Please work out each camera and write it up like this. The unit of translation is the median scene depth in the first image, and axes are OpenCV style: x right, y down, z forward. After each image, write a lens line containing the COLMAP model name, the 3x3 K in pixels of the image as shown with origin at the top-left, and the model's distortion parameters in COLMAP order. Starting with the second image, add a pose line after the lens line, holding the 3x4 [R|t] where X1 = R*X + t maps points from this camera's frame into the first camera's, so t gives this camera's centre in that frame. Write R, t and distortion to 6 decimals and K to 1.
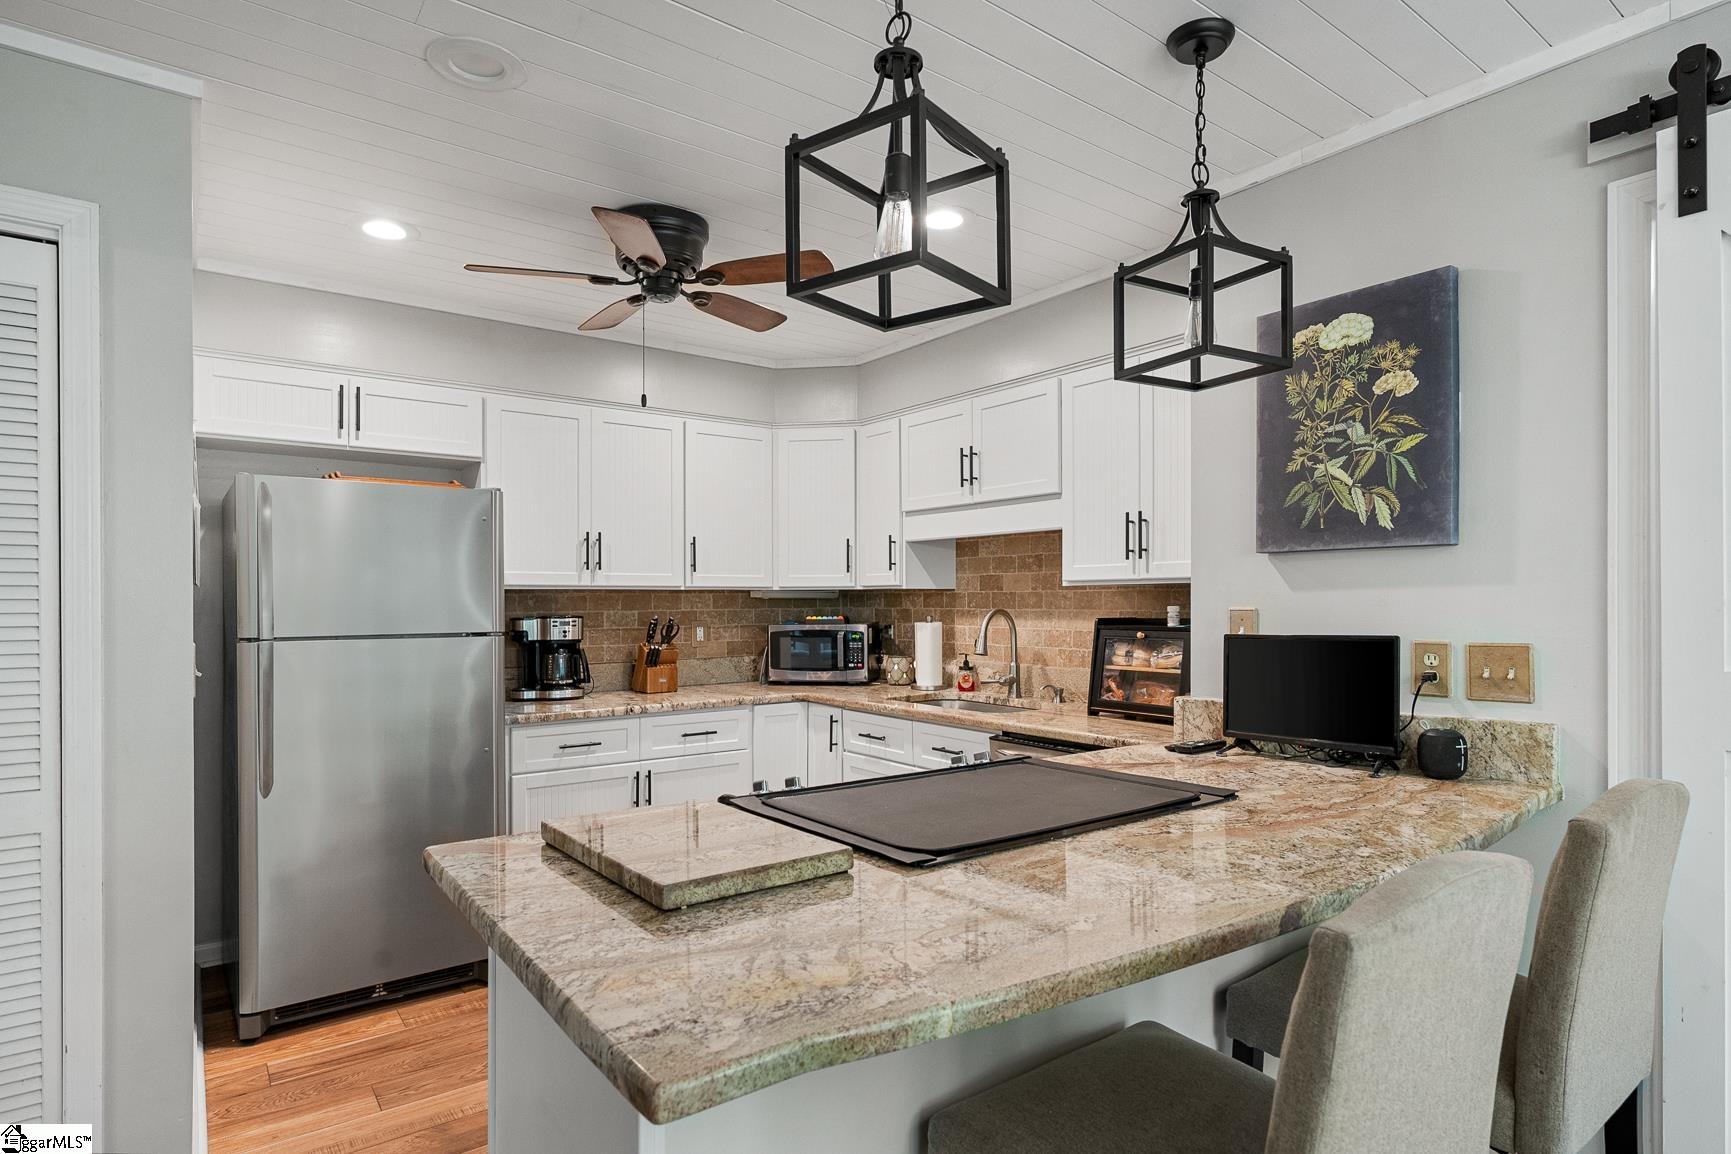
lens RADIAL K [[925.3, 0, 901.9], [0, 925.3, 603.6], [0, 0, 1]] dist [-0.007769, 0.003879]
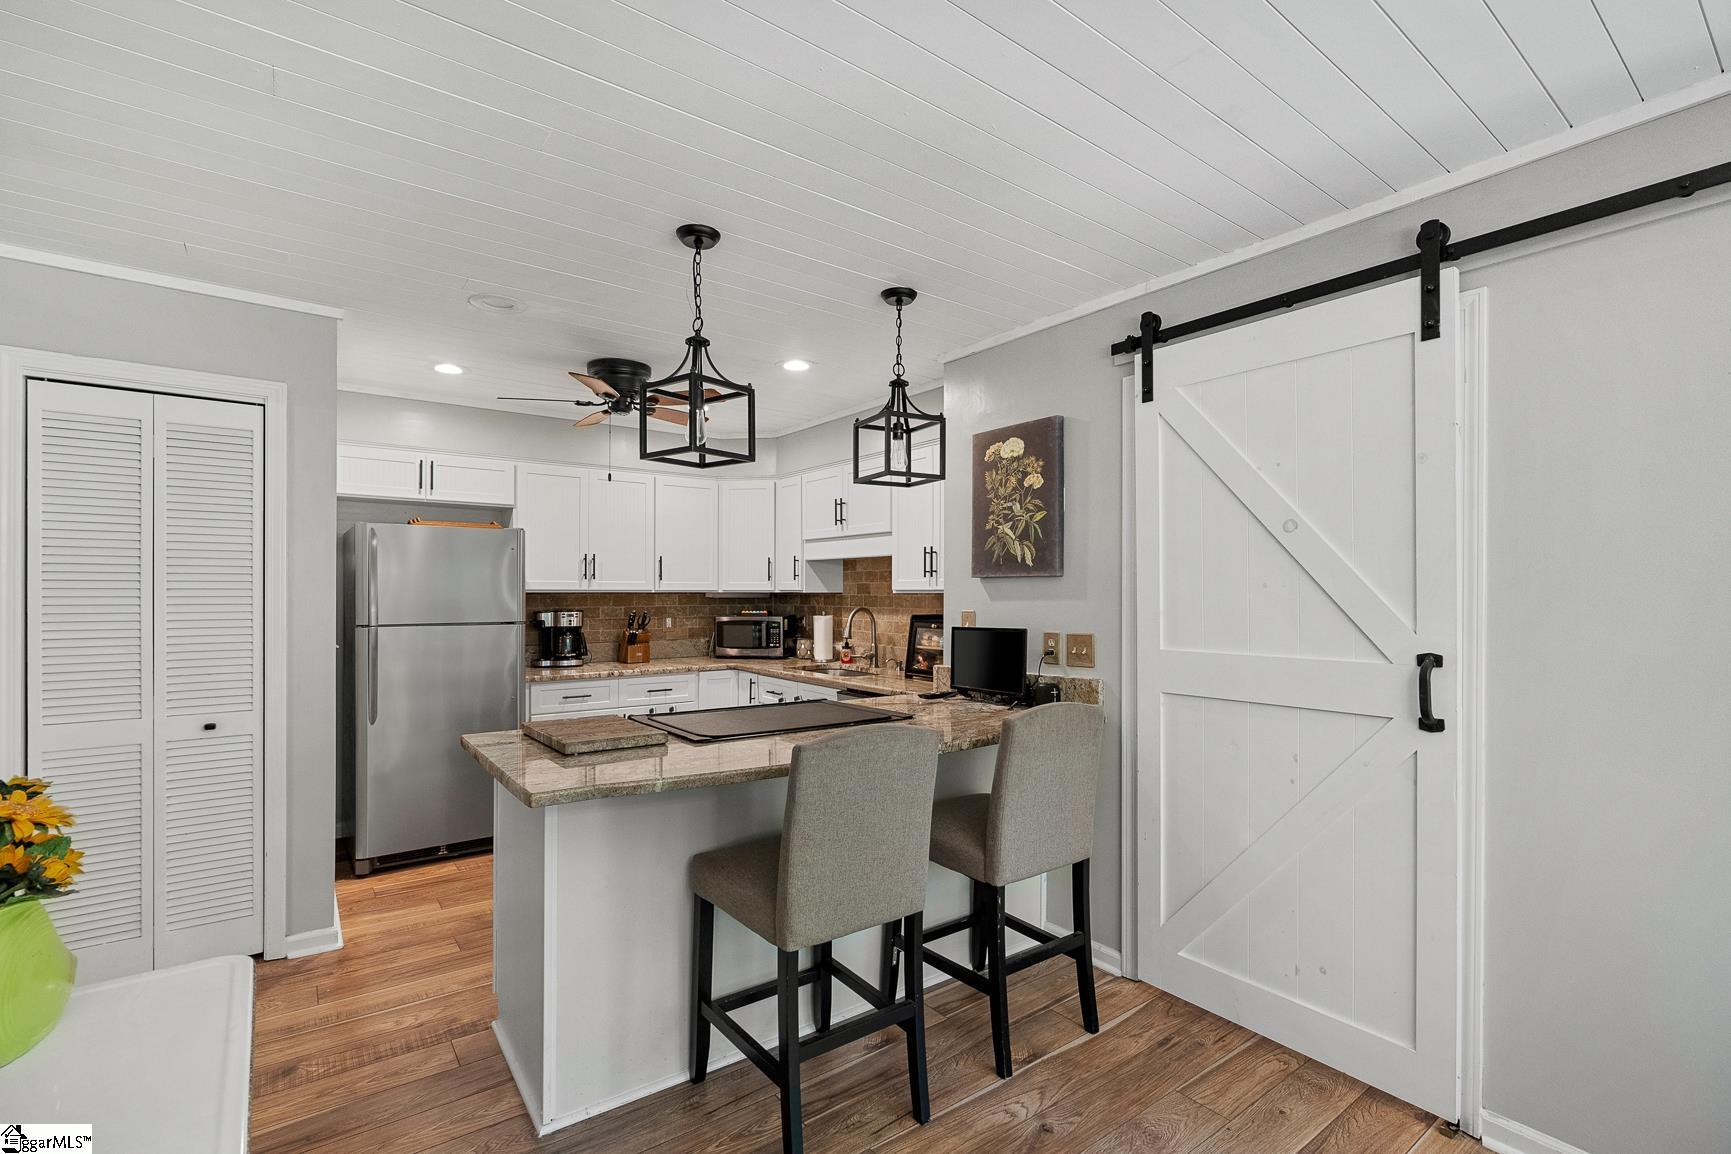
lens RADIAL K [[784.7, 0, 892.1], [0, 784.7, 594.4], [0, 0, 1]] dist [-0.010252, 0.003666]
pose [[0.999973, 0.005420, -0.004954, 0.166890], [-0.005421, 0.999985, -0.000176, -0.015767], [0.004953, 0.000203, 0.999988, -0.270305]]
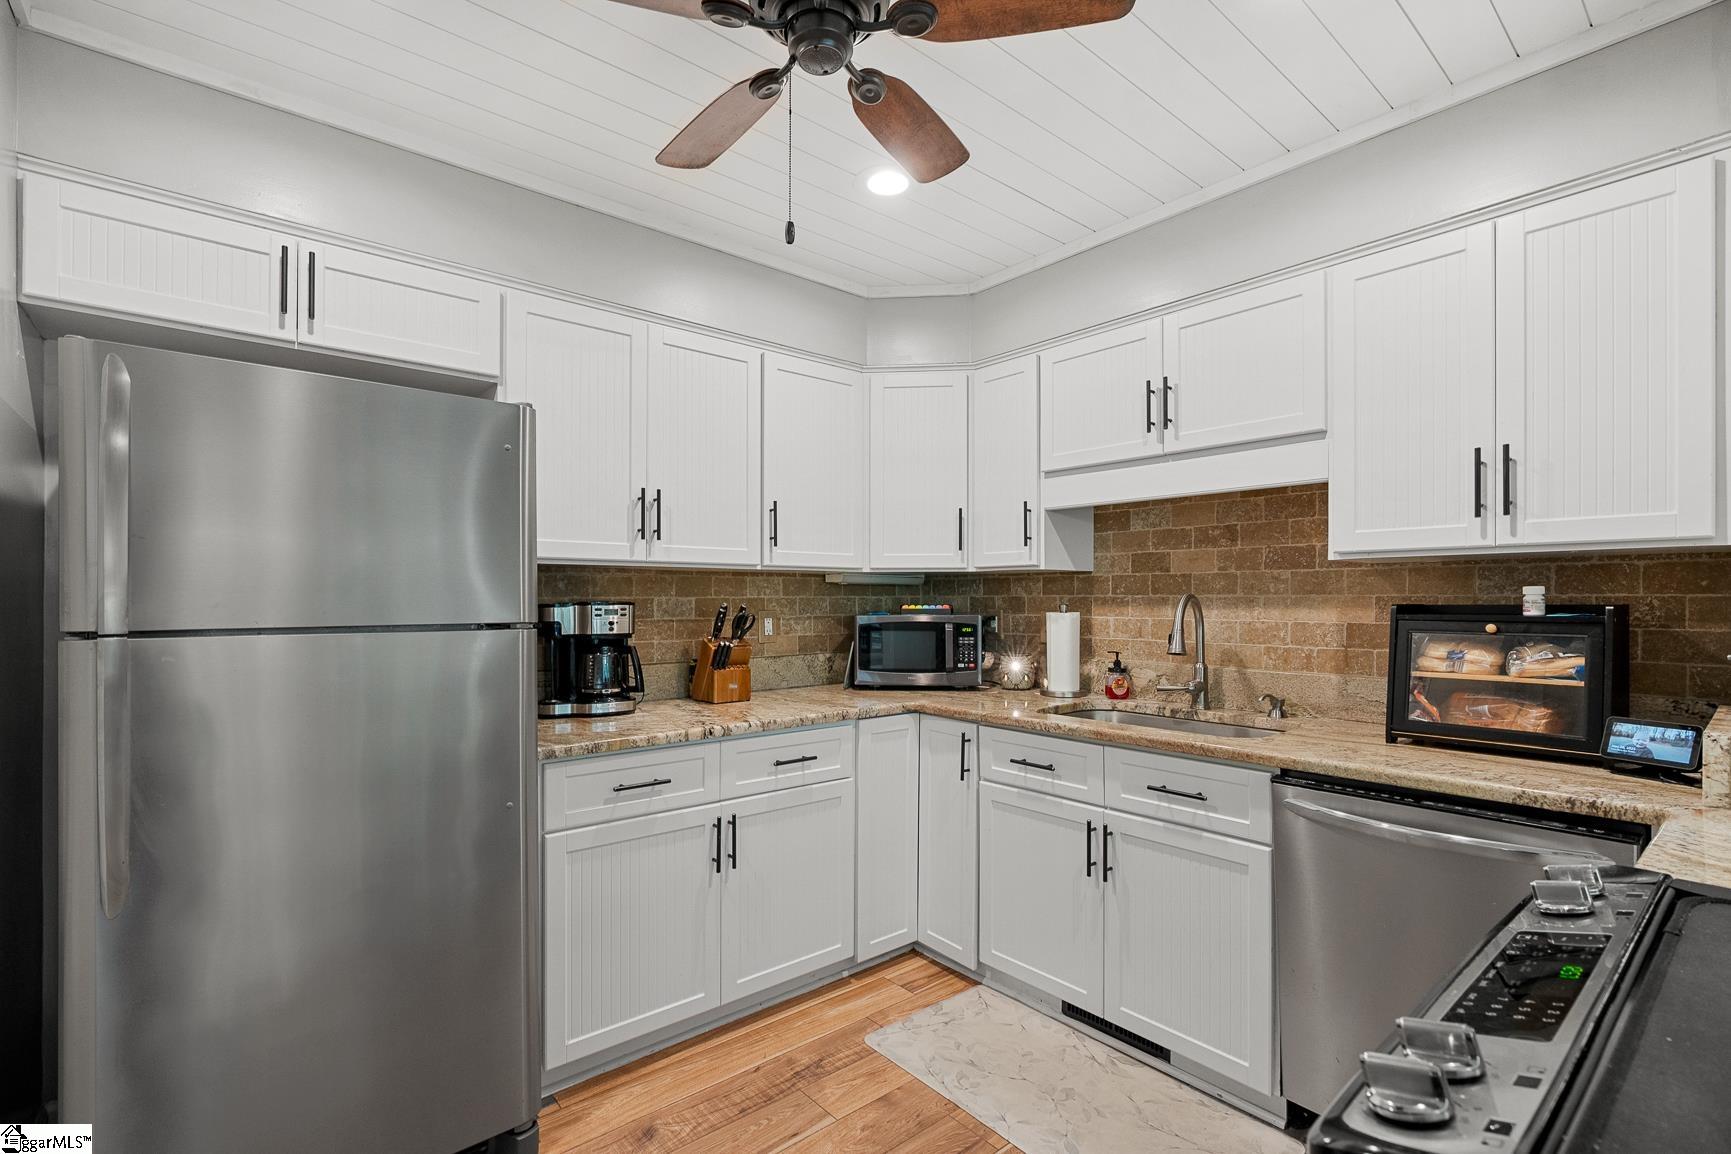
lens RADIAL K [[784.7, 0, 885.9], [0, 784.7, 600.6], [0, 0, 1]] dist [-0.010252, 0.003666]
pose [[0.998505, 0.003009, 0.054570, -0.189412], [-0.002920, 0.999994, -0.001714, 0.013627], [-0.054574, 0.001552, 0.998508, 0.382399]]
